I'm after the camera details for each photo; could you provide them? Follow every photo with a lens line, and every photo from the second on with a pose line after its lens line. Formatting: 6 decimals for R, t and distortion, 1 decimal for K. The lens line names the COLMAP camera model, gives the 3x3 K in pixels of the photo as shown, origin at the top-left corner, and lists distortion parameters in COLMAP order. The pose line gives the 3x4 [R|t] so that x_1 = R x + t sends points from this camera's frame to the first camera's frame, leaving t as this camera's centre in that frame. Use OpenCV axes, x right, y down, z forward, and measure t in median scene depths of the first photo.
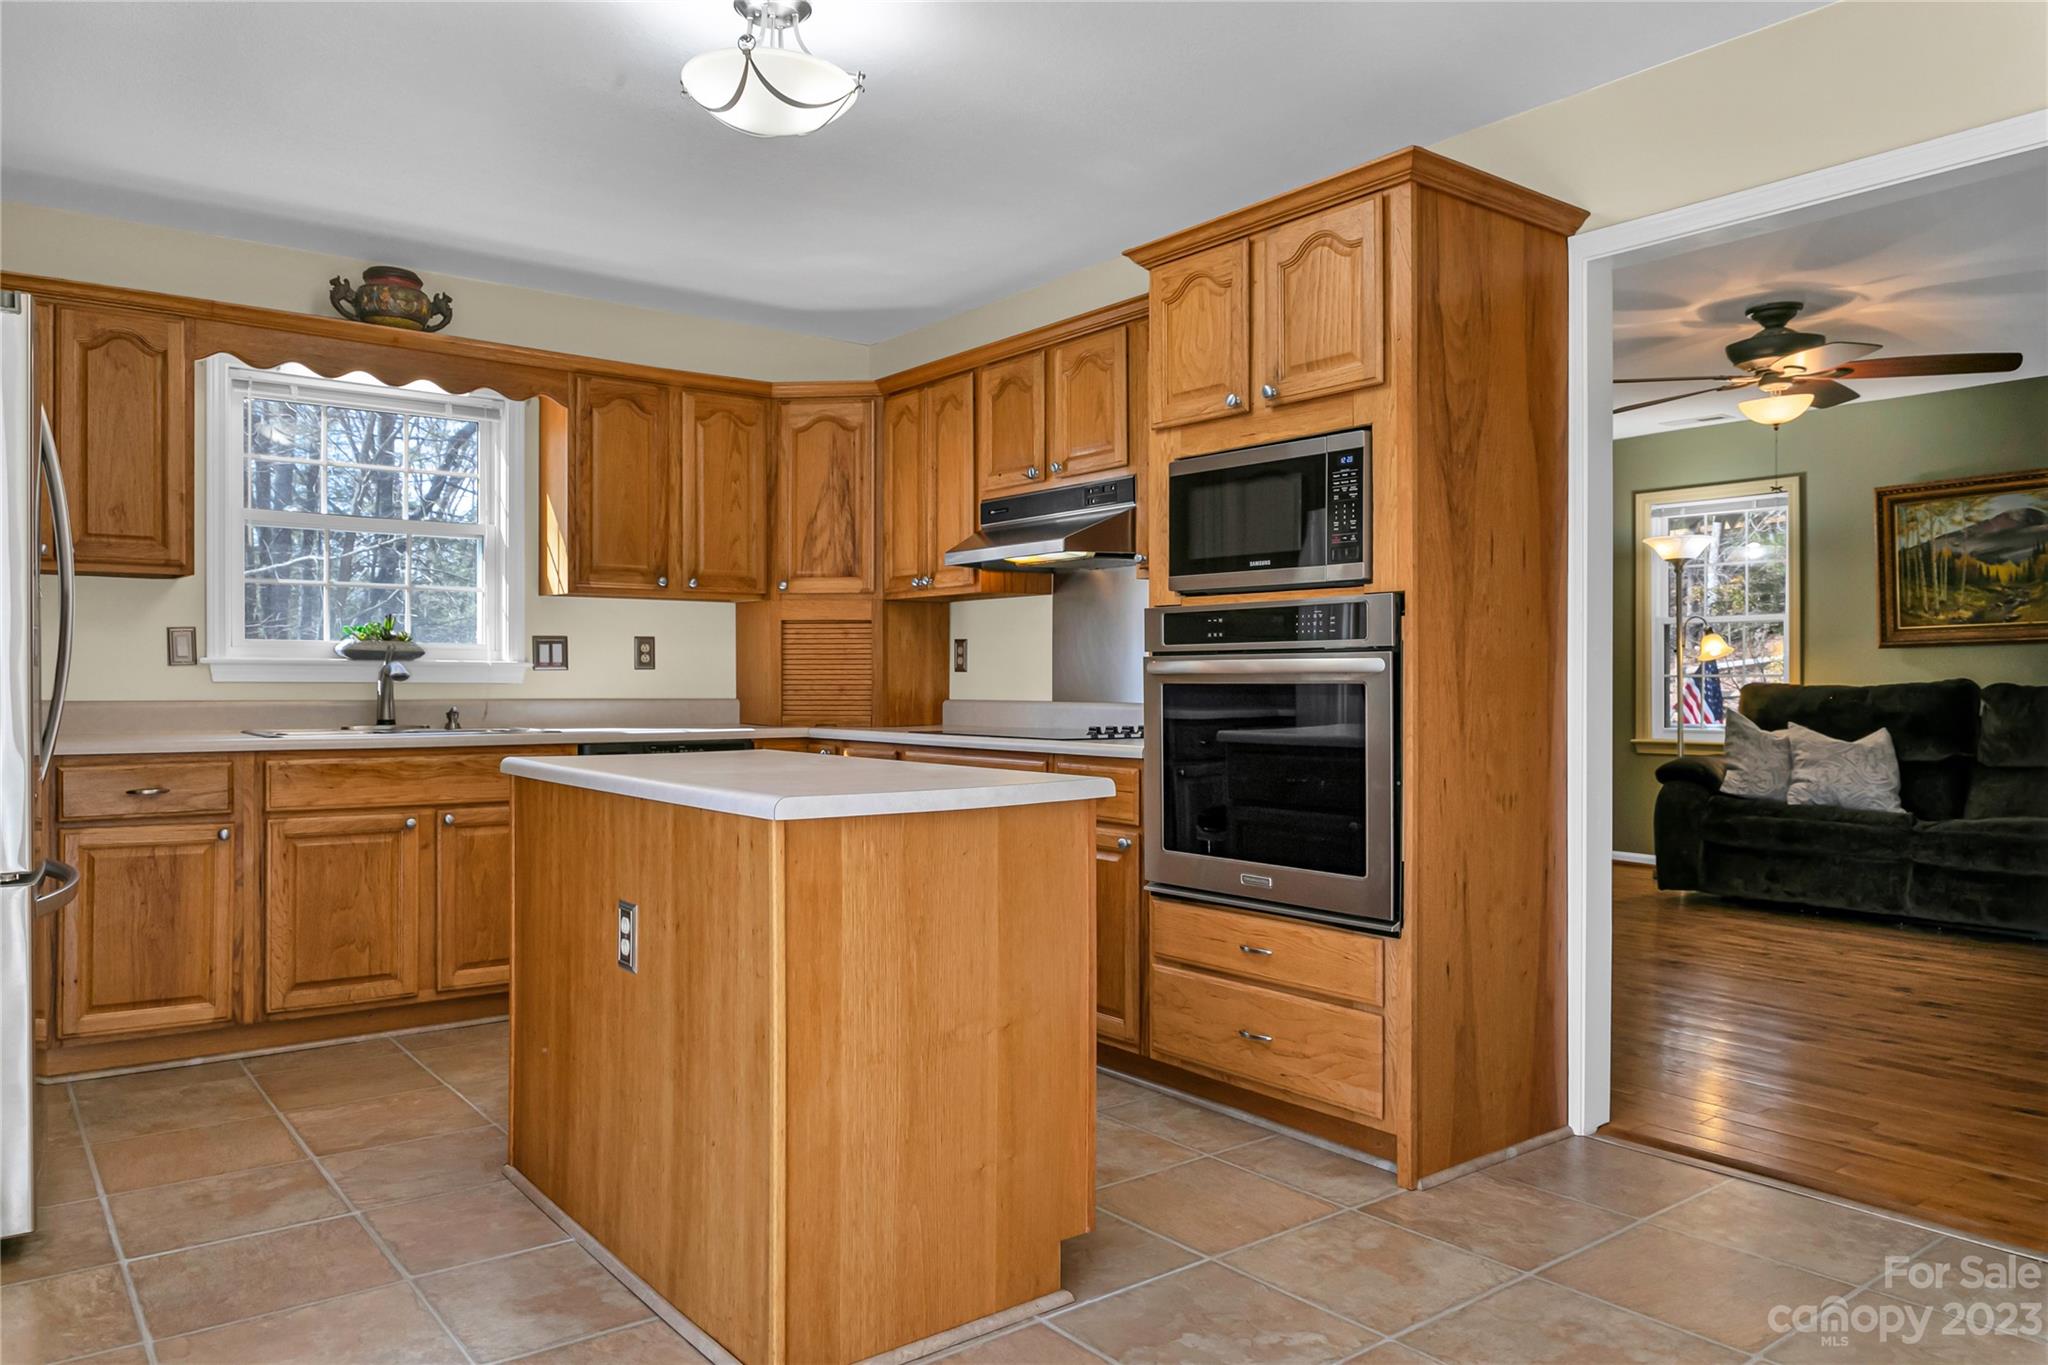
lens RADIAL K [[1417.9, 0, 1024.0], [0, 1417.9, 682.5], [0, 0, 1]] dist [-0.002274, -0.001000]
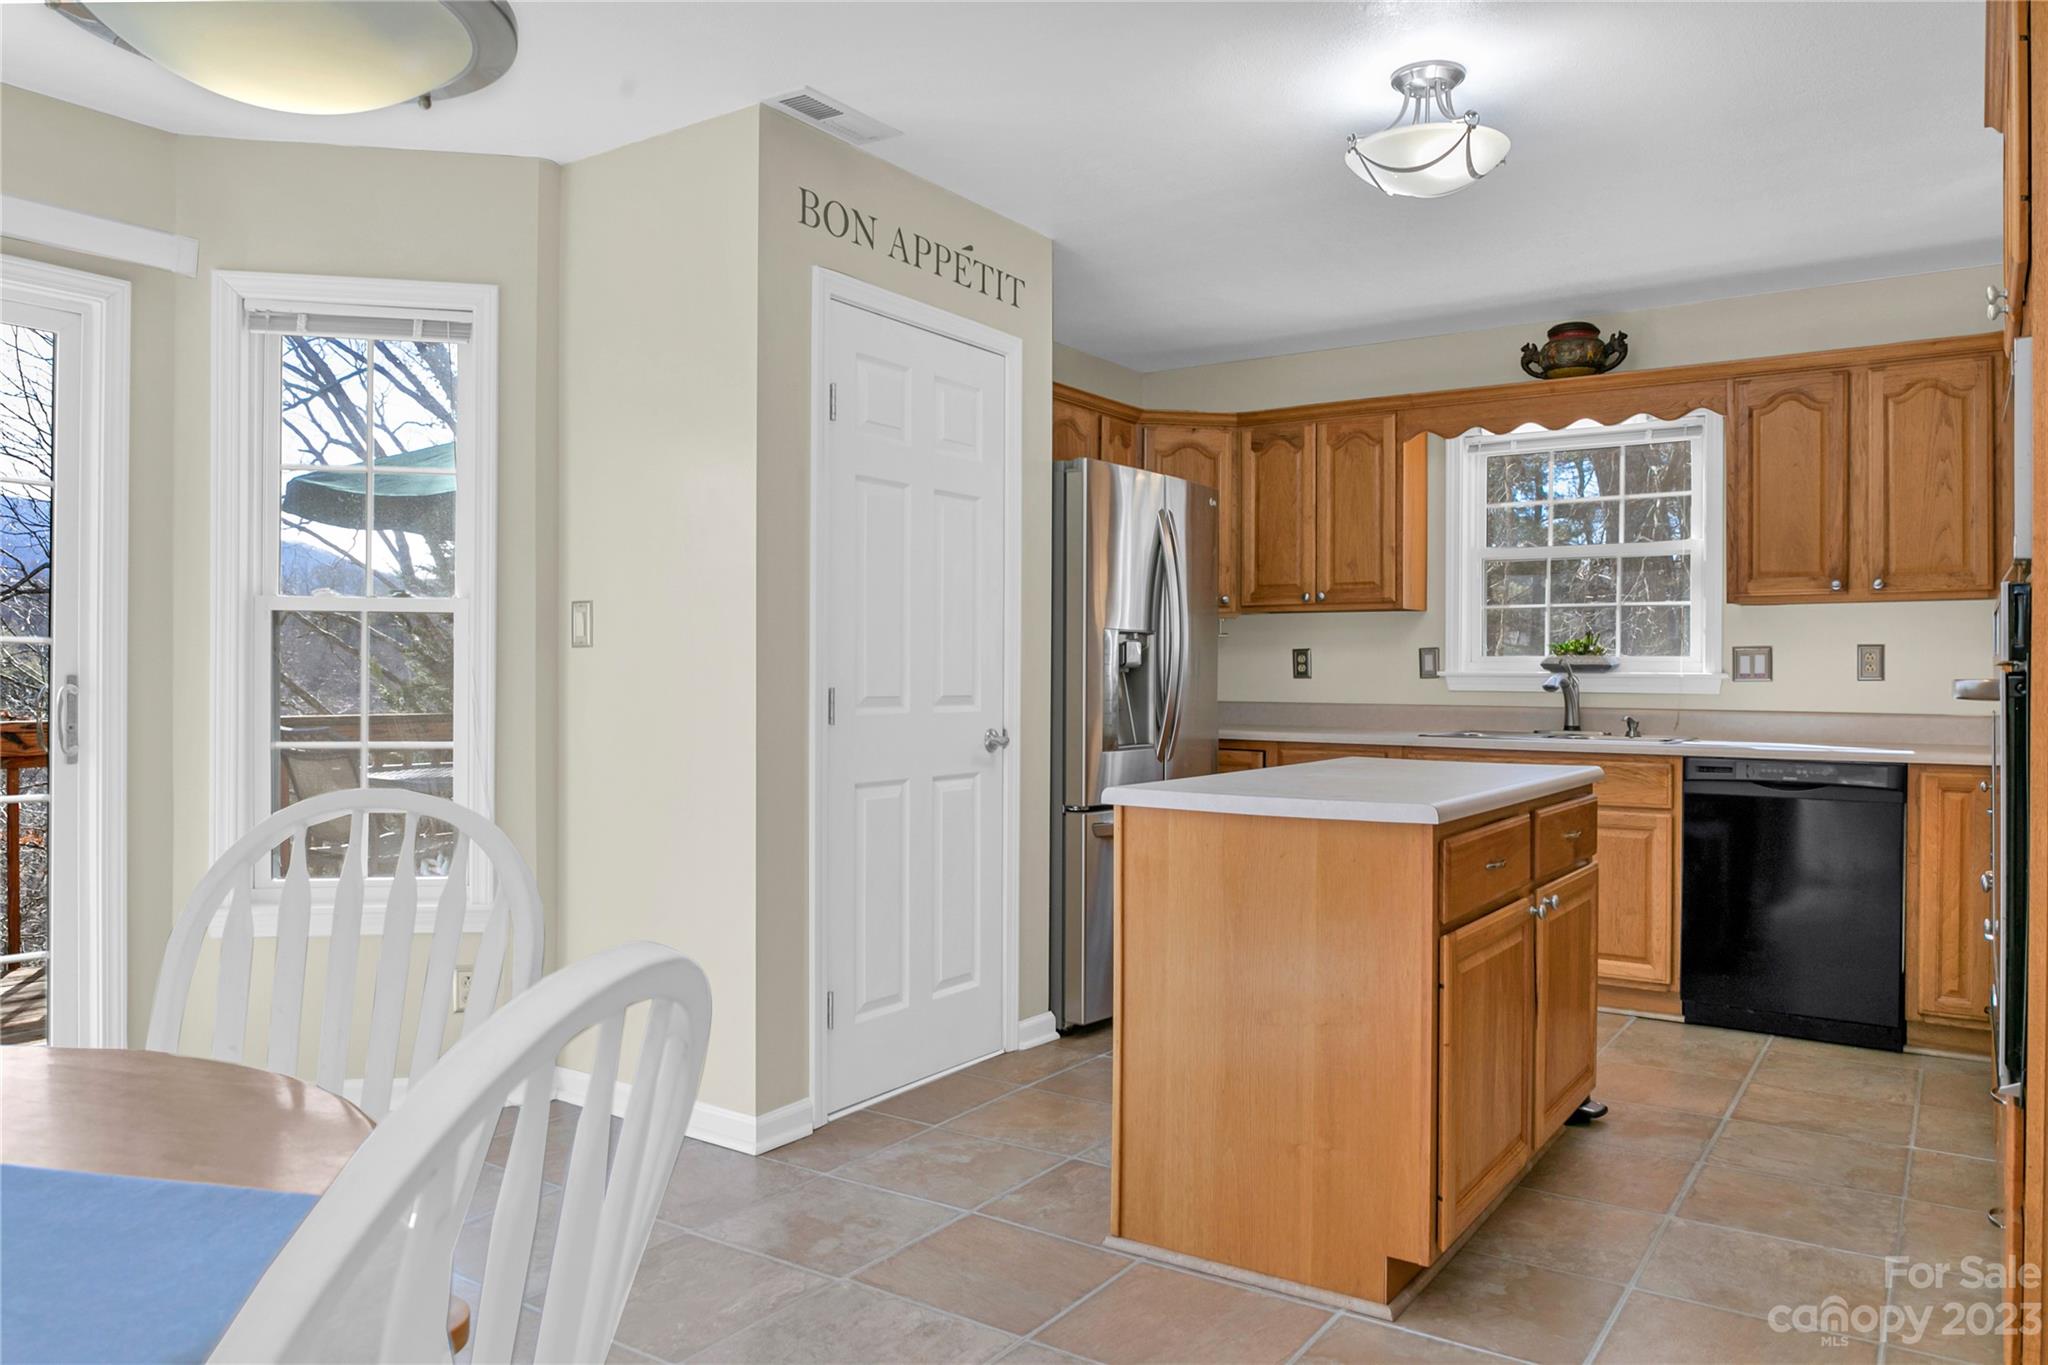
lens RADIAL K [[1434.2, 0, 1013.2], [0, 1434.2, 683.9], [0, 0, 1]] dist [-0.003129, -0.003559]
pose [[0.308578, 0.005620, -0.951182, 0.503945], [-0.005477, 0.999976, 0.004132, -0.009476], [0.951183, 0.003935, 0.308602, 0.236022]]
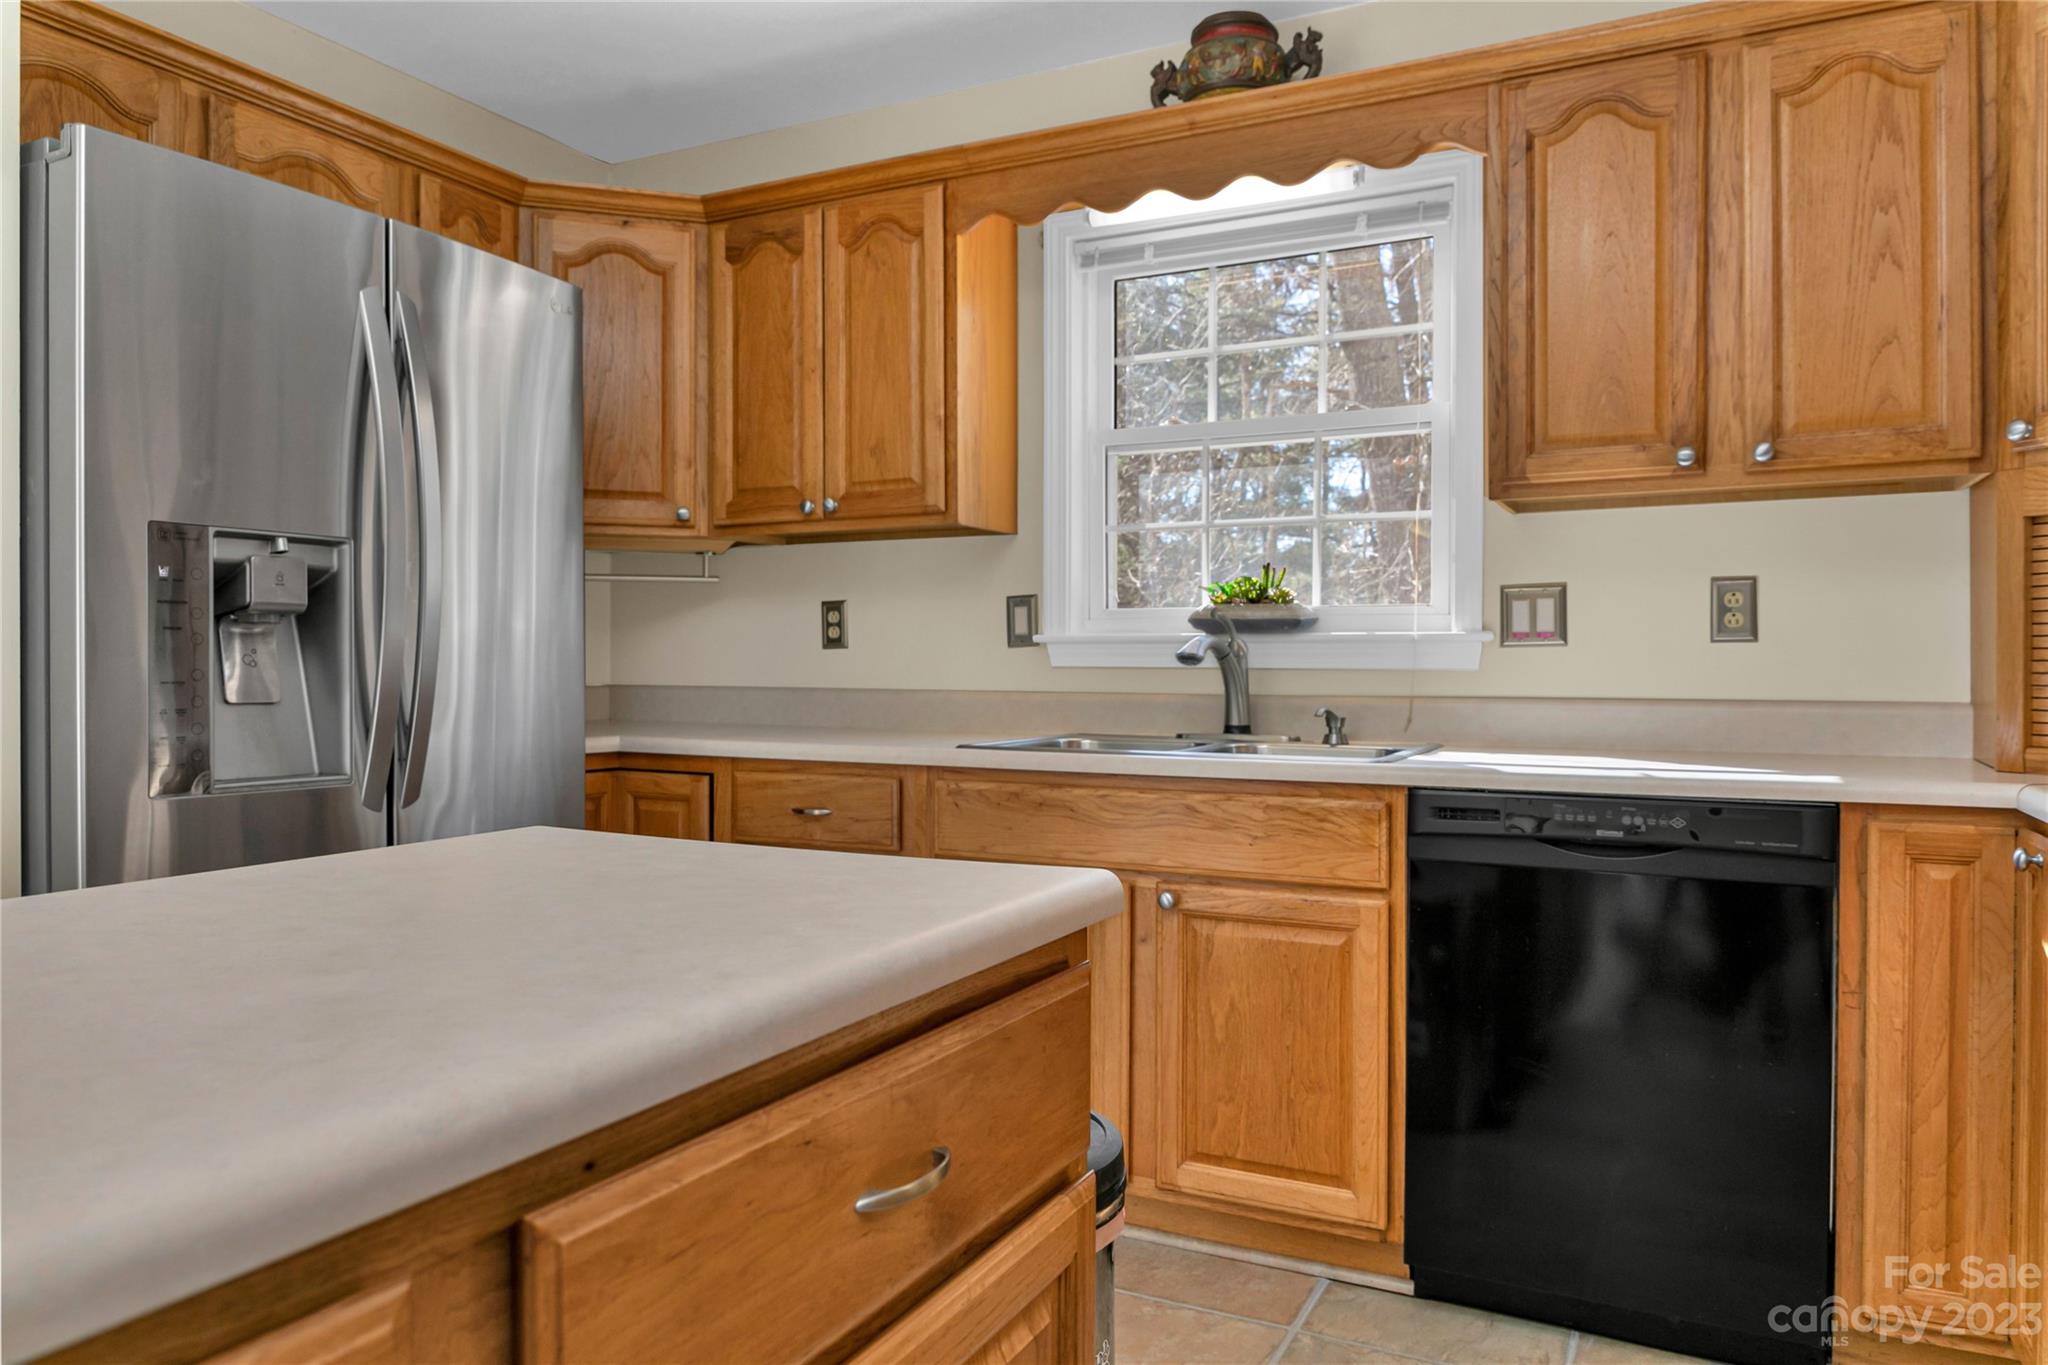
lens RADIAL K [[1369.2, 0, 1024.0], [0, 1369.2, 682.5], [0, 0, 1]] dist [-0.003571, -0.003879]
pose [[0.428114, 0.008478, -0.903685, 0.074734], [-0.001083, 0.999960, 0.008868, 0.001350], [0.903724, -0.002817, 0.428106, 0.661538]]
